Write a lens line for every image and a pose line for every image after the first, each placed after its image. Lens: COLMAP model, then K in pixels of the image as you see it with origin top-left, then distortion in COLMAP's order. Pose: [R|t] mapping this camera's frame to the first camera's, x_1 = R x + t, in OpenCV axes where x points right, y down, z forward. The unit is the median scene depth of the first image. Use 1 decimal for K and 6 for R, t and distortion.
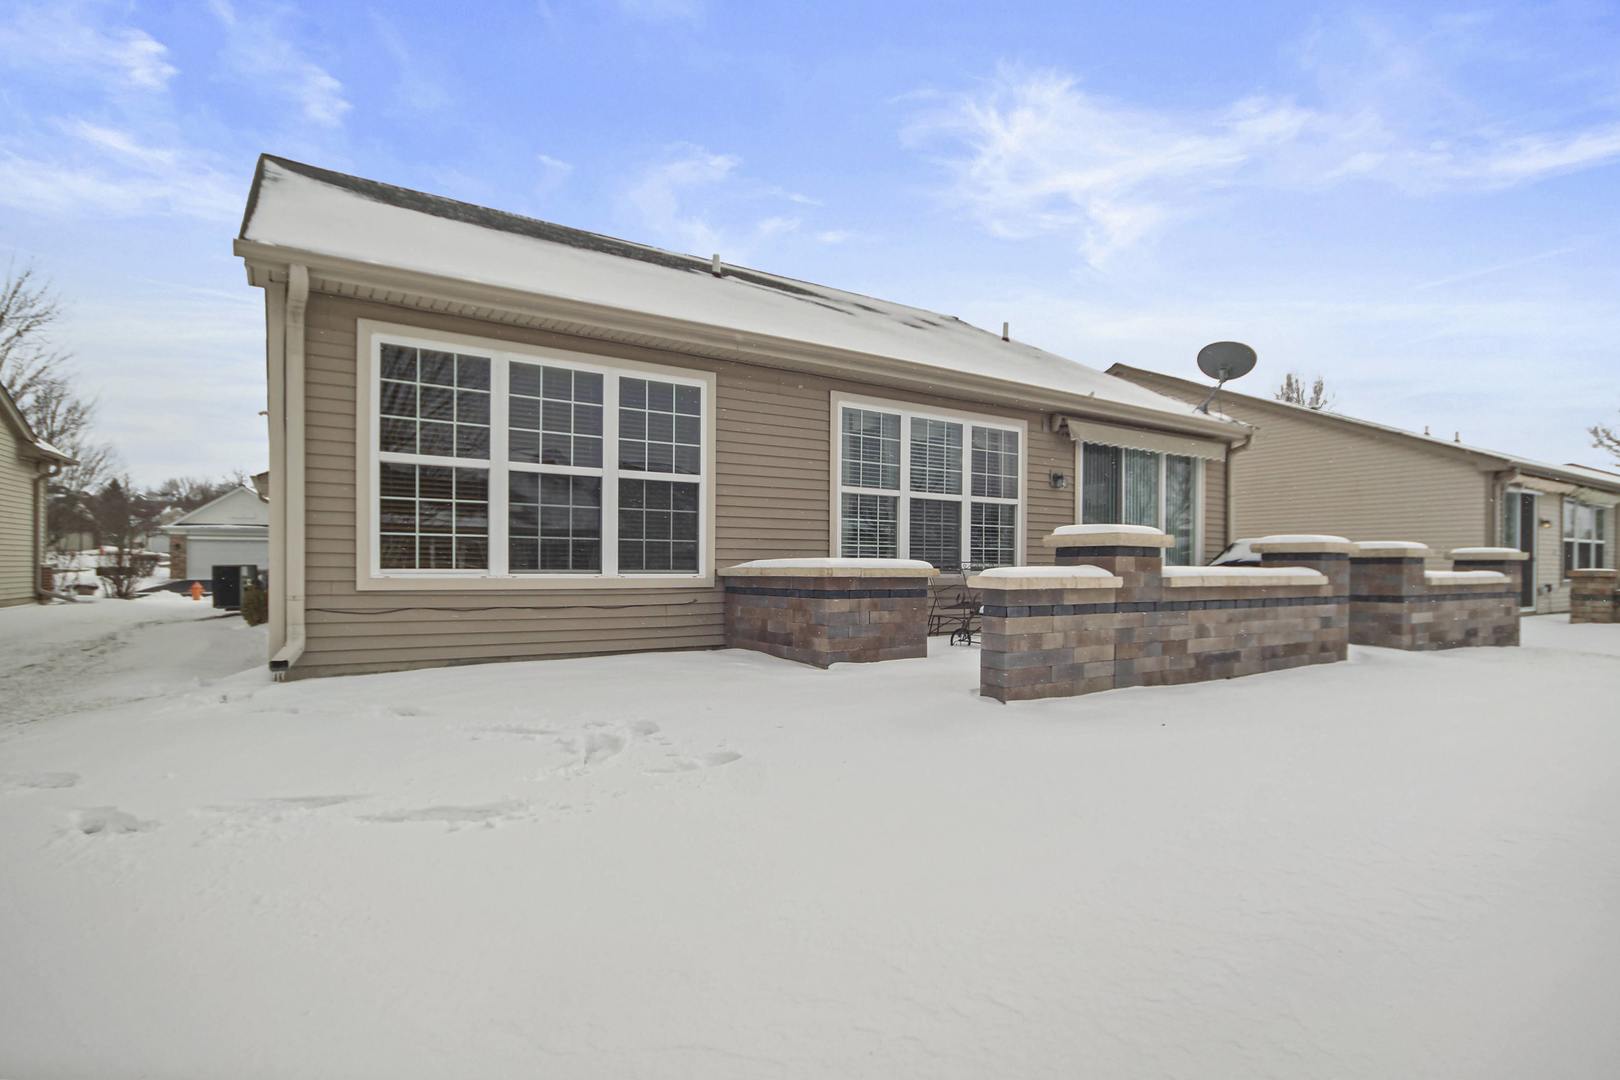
lens RADIAL K [[775.8, 0, 828.4], [0, 775.8, 537.4], [0, 0, 1]] dist [0.033652, -0.000051]
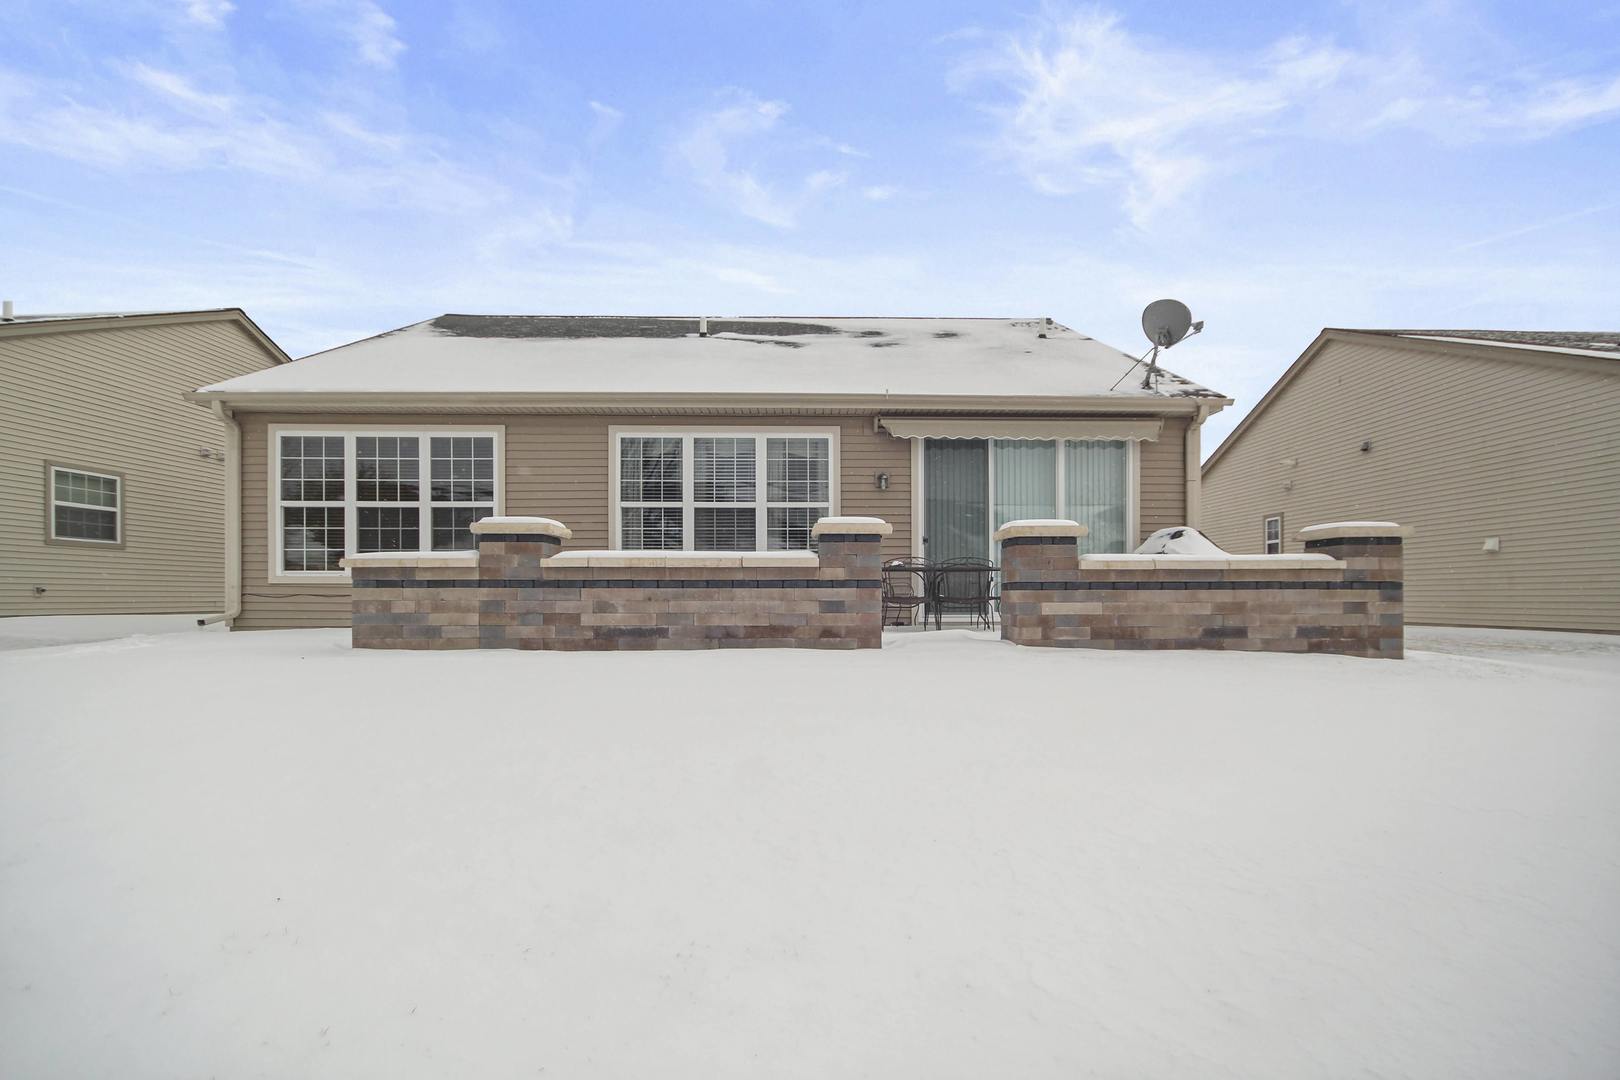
lens RADIAL K [[740.6, 0, 809.5], [0, 740.6, 566.5], [0, 0, 1]] dist [0.056030, 0.000187]
pose [[0.838293, -0.027003, -0.544551, 1.204606], [0.025545, 0.999621, -0.010245, 0.073213], [0.544621, -0.005322, 0.838665, 0.238705]]
